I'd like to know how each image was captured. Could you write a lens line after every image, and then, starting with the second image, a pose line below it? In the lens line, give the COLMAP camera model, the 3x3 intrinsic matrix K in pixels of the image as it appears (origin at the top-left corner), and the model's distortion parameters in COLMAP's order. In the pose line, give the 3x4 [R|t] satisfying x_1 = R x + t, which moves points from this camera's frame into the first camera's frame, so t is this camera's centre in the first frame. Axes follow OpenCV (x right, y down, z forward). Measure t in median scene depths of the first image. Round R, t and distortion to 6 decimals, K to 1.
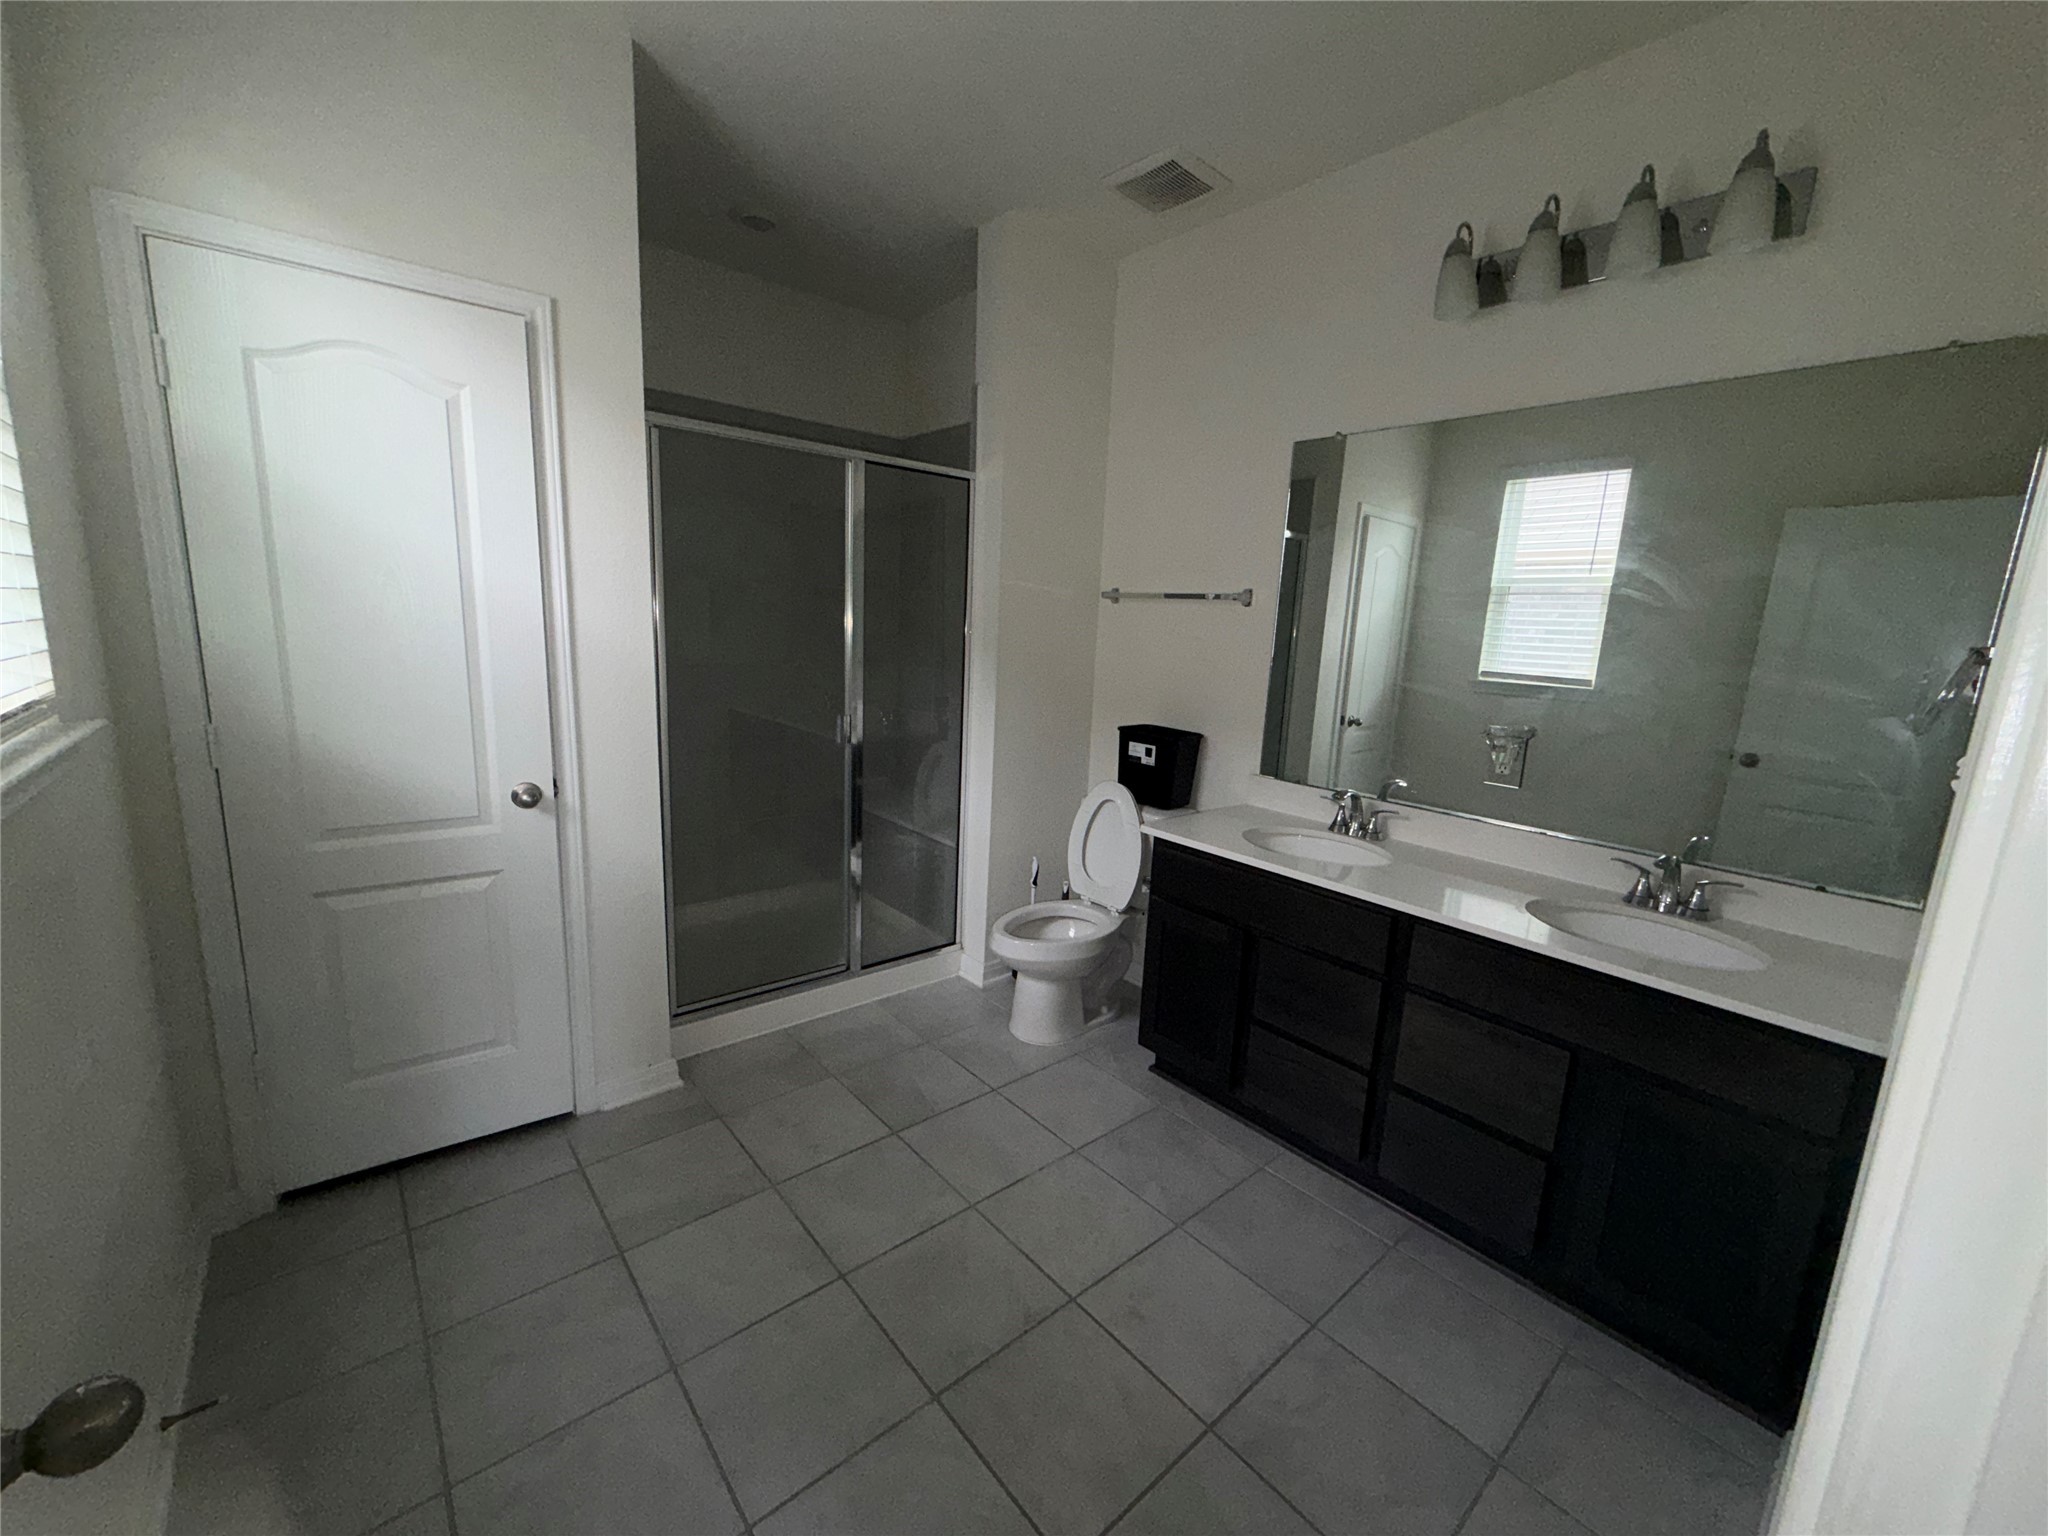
lens RADIAL K [[820.8, 0, 1016.3], [0, 820.8, 766.4], [0, 0, 1]] dist [-0.013482, -0.000033]
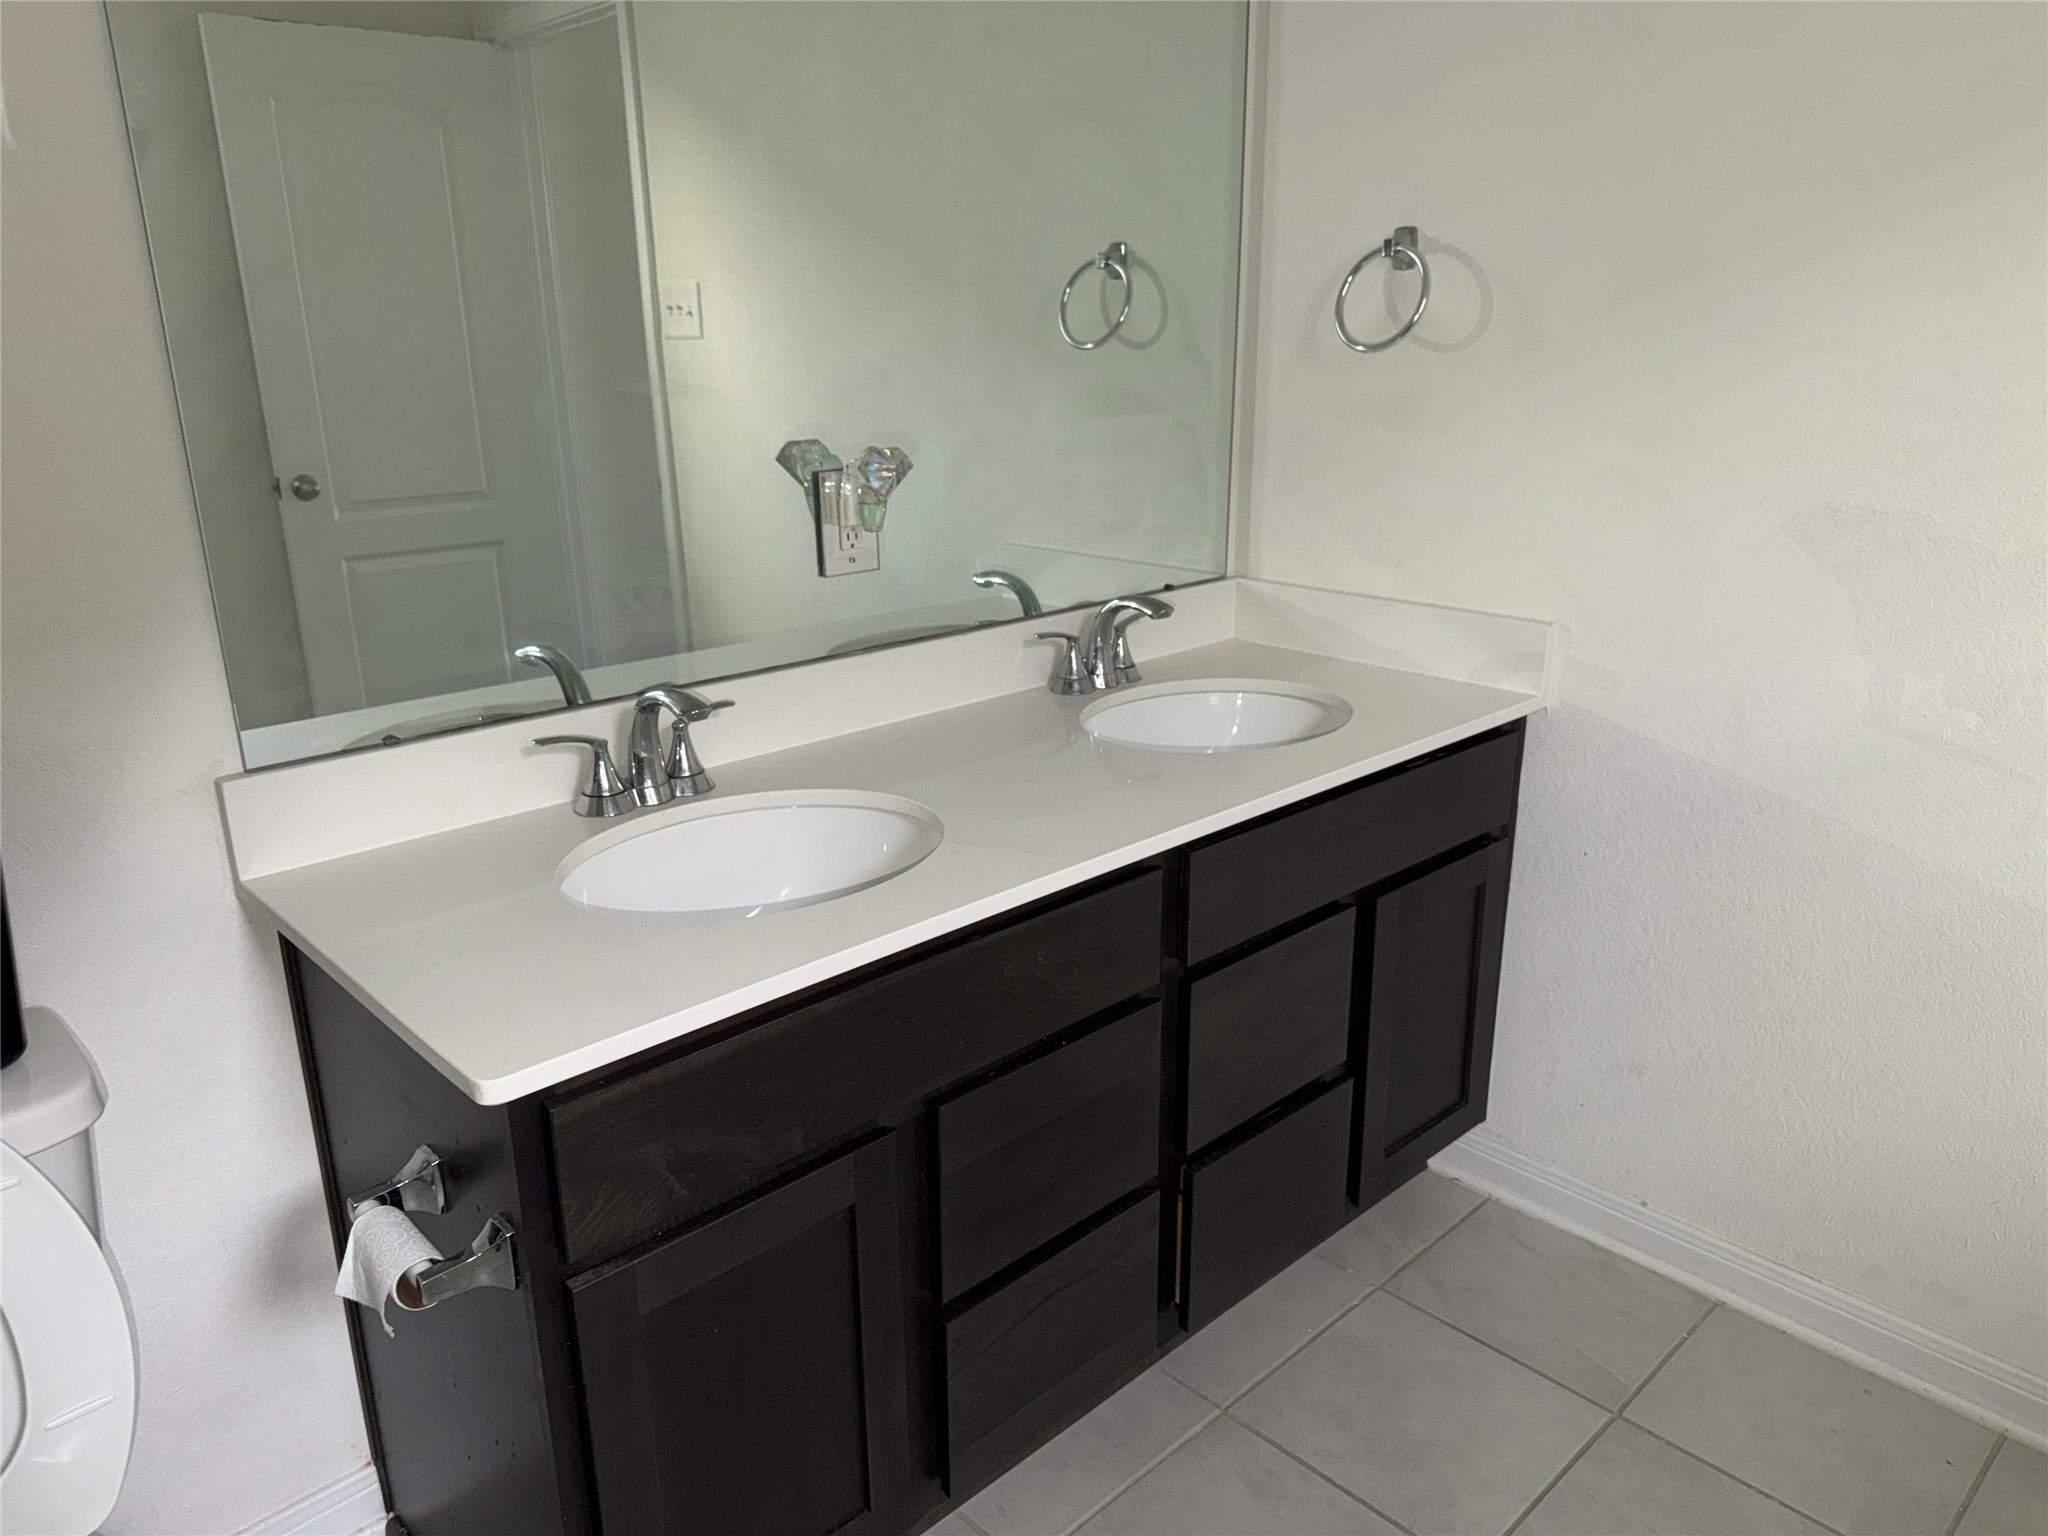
lens RADIAL K [[1438.6, 0, 1024.0], [0, 1438.6, 768.0], [0, 0, 1]] dist [0.084174, -0.133990]
pose [[-0.057800, -0.343474, 0.937382, -0.203210], [0.187566, 0.918495, 0.348119, -0.118284], [-0.980550, 0.195942, 0.011335, 0.698385]]
